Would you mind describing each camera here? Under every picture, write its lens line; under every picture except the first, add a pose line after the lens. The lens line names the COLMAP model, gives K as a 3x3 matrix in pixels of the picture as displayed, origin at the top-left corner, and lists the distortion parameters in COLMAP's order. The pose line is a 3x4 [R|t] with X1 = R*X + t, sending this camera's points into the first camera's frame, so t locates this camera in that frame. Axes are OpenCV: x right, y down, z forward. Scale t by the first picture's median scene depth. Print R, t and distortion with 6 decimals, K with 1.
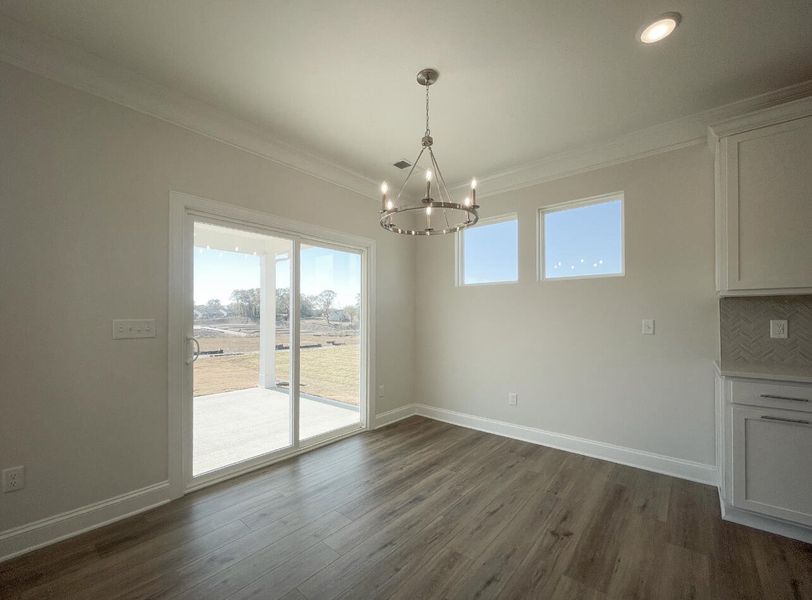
lens RADIAL K [[328.3, 0, 401.8], [0, 328.3, 316.9], [0, 0, 1]] dist [-0.000500, -0.002080]
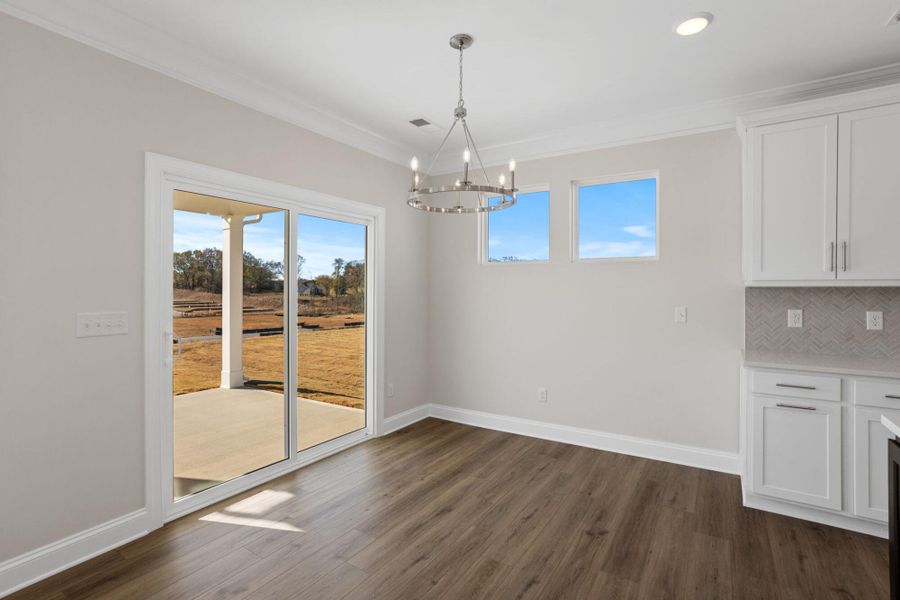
lens RADIAL K [[423.5, 0, 457.7], [0, 423.5, 292.3], [0, 0, 1]] dist [-0.023311, 0.006966]
pose [[0.987617, 0.005880, 0.156776, -0.102143], [-0.007090, 0.999949, 0.007162, -0.048159], [-0.156726, -0.008185, 0.987608, -0.134472]]
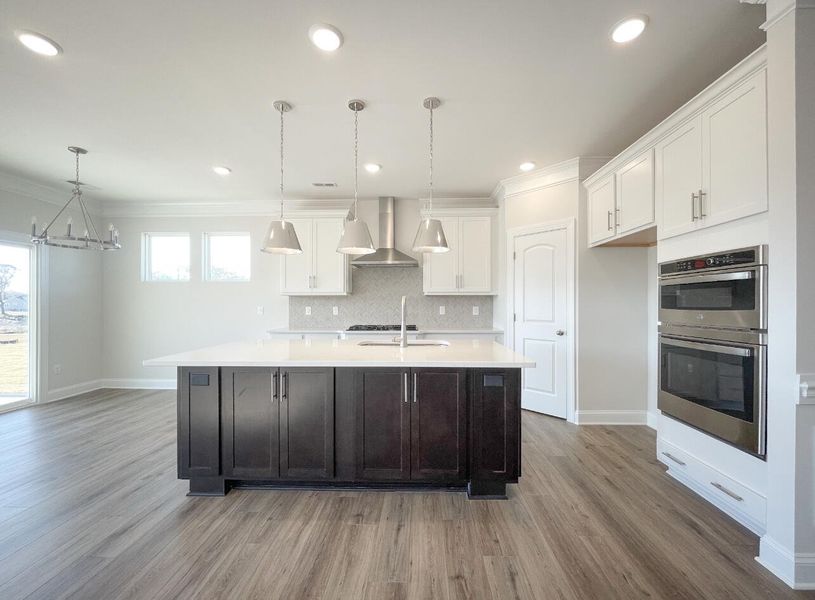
lens RADIAL K [[329.5, 0, 404.6], [0, 329.5, 305.6], [0, 0, 1]] dist [-0.000500, -0.002080]
pose [[0.786234, -0.003461, 0.617920, 0.312487], [0.000700, 0.999989, 0.004711, -0.007746], [-0.617929, -0.003271, 0.786227, -1.093626]]
